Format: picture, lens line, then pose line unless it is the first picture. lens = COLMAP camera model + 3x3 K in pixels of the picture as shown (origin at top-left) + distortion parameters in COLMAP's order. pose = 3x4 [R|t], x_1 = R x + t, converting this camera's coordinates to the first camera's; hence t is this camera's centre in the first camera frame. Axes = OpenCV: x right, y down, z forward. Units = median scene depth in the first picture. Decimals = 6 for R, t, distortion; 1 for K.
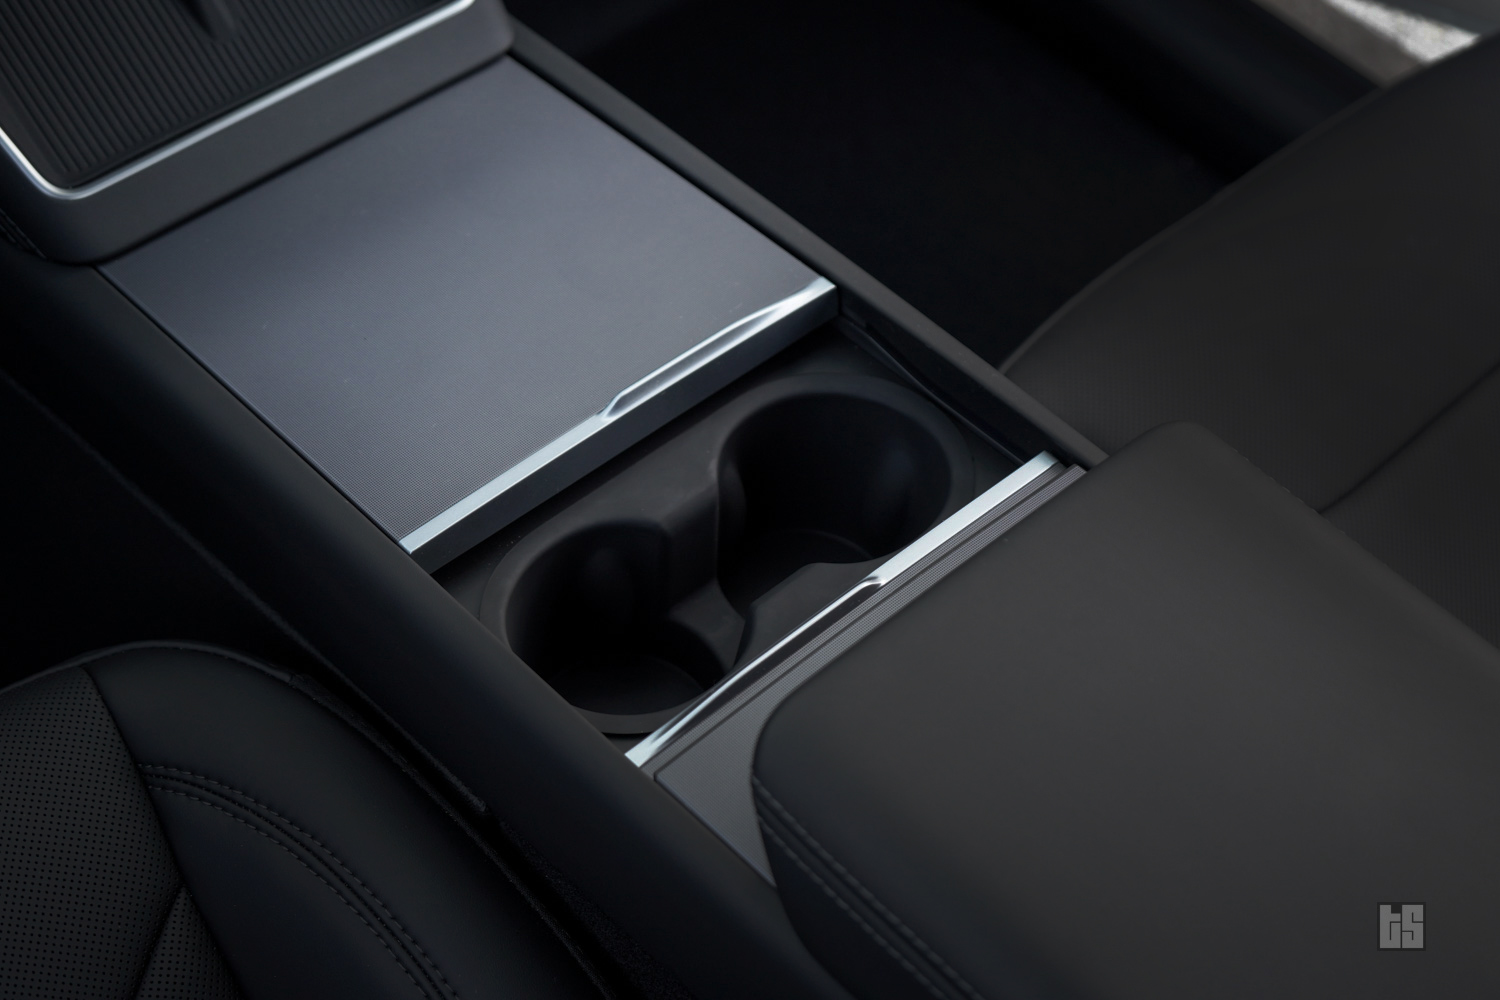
lens RADIAL K [[2283.8, 0, 750.6], [0, 2283.8, 488.5], [0, 0, 1]] dist [-0.013067, 0.000000]
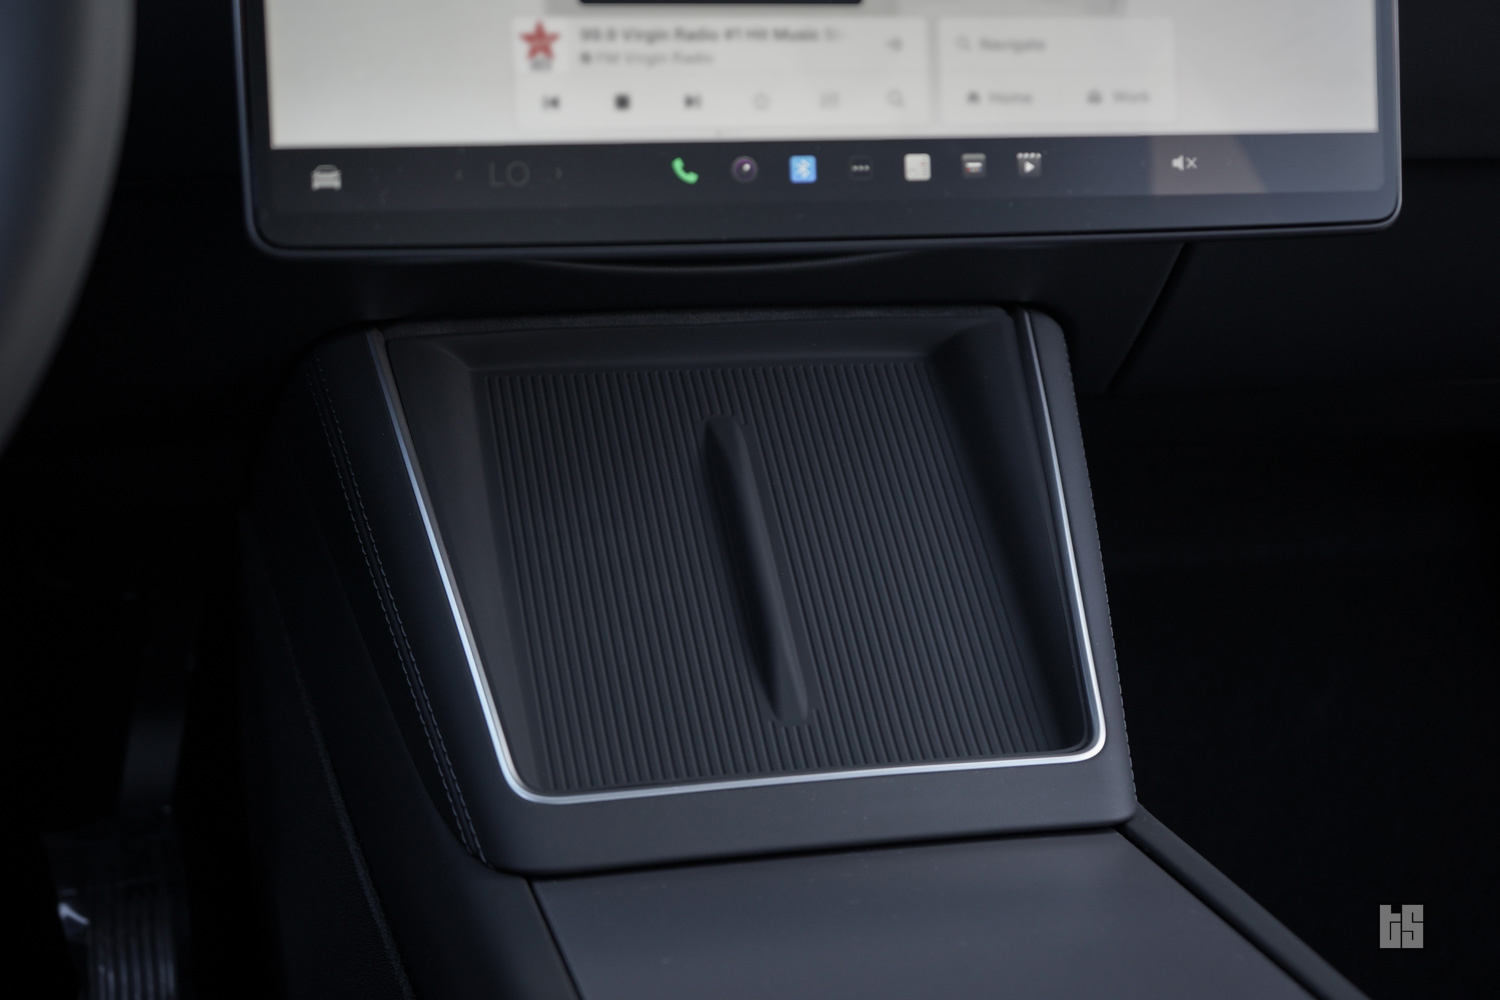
lens RADIAL K [[2283.8, 0, 751.5], [0, 2283.8, 493.6], [0, 0, 1]] dist [-0.013067, 0.000000]
pose [[0.880525, 0.103269, -0.462613, 0.165681], [-0.347234, 0.804882, -0.481241, 0.174404], [0.322652, 0.584380, 0.744578, 0.354290]]
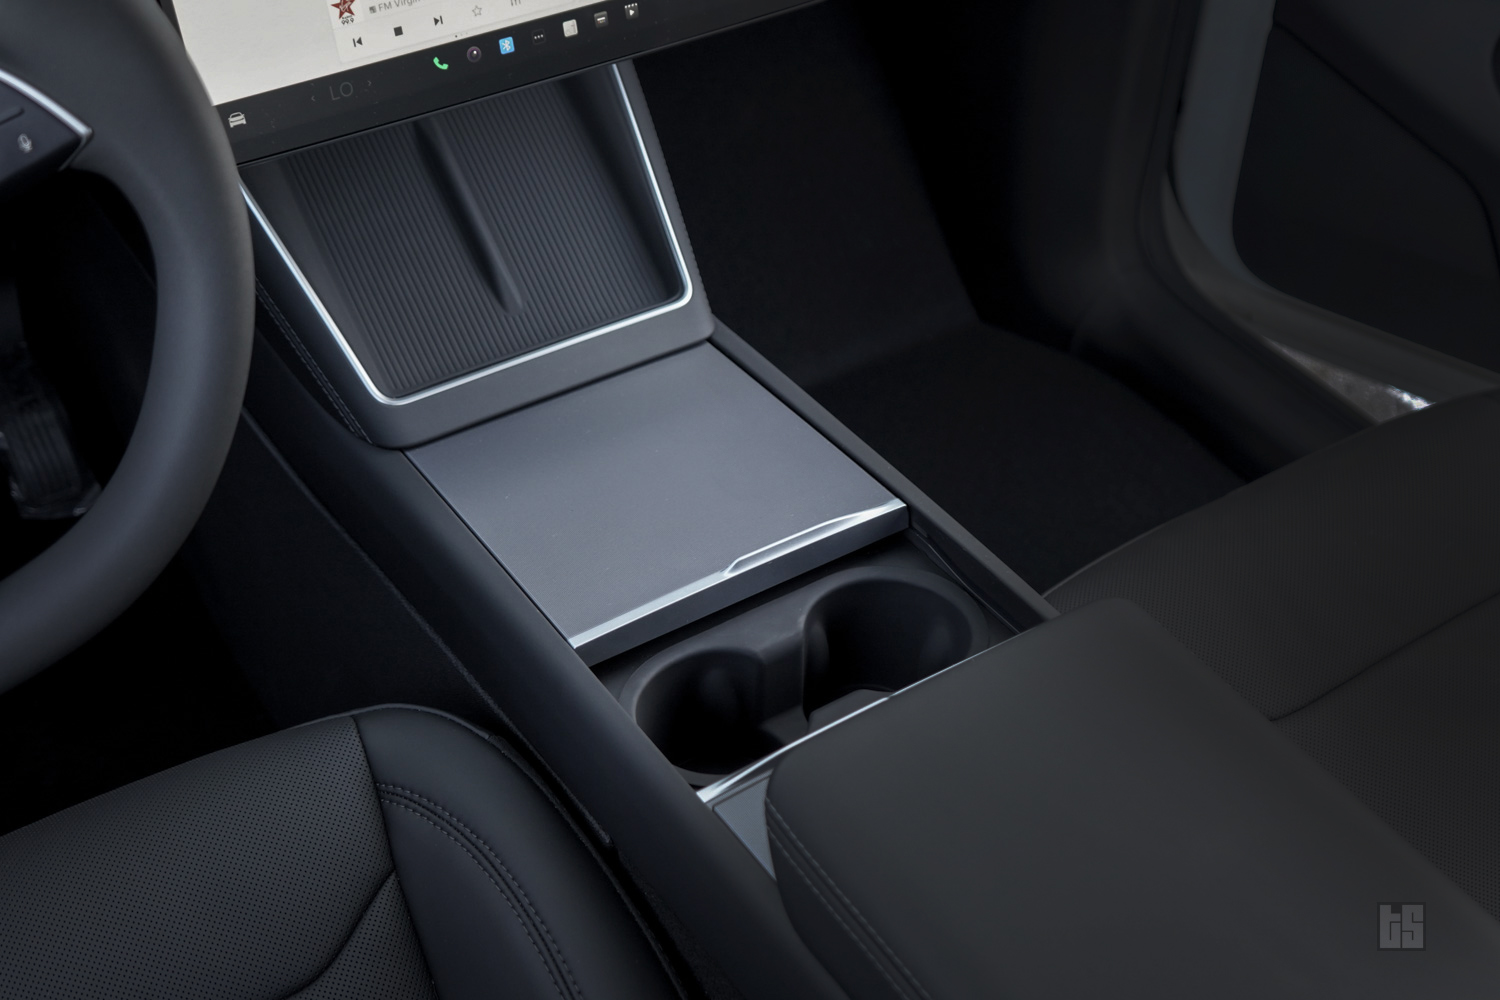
lens RADIAL K [[1799.0, 0, 746.9], [0, 1799.0, 510.0], [0, 0, 1]] dist [0.009945, 0.000000]
pose [[0.985061, 0.081836, -0.151519, 0.117058], [-0.104766, 0.983099, -0.150132, 0.097551], [0.136672, 0.163763, 0.976986, -0.098287]]
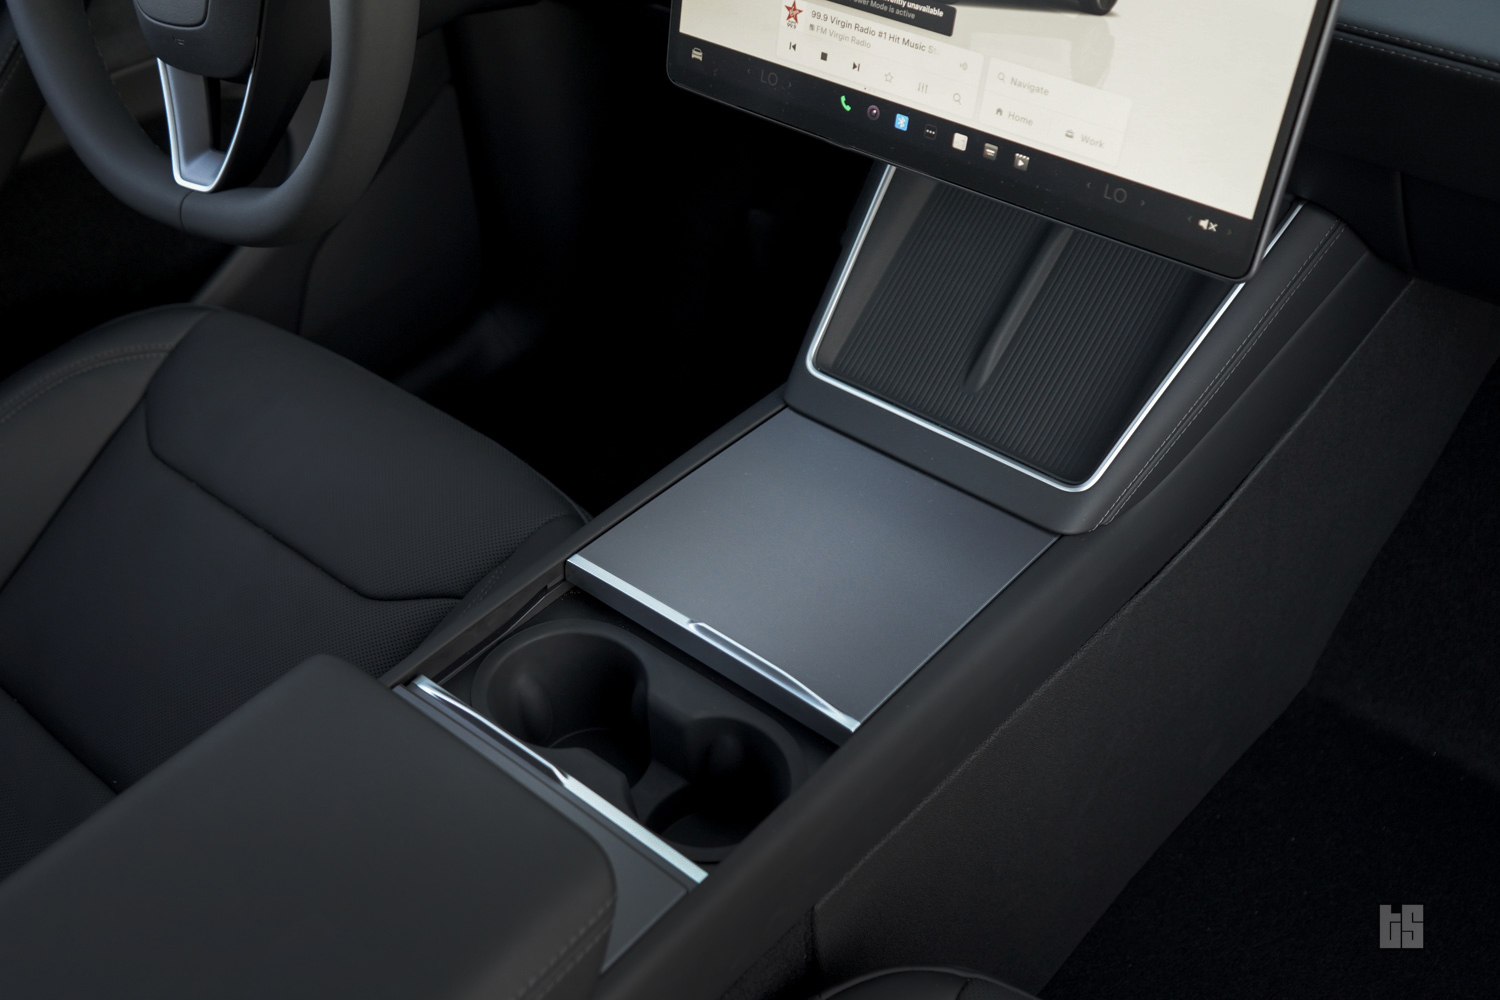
lens RADIAL K [[1515.1, 0, 745.0], [0, 1515.1, 507.0], [0, 0, 1]] dist [0.004134, 0.000000]
pose [[0.124006, 0.615872, -0.778026, 0.674392], [-0.728275, 0.589045, 0.350201, -0.456687], [0.673972, 0.523190, 0.521569, 0.473576]]
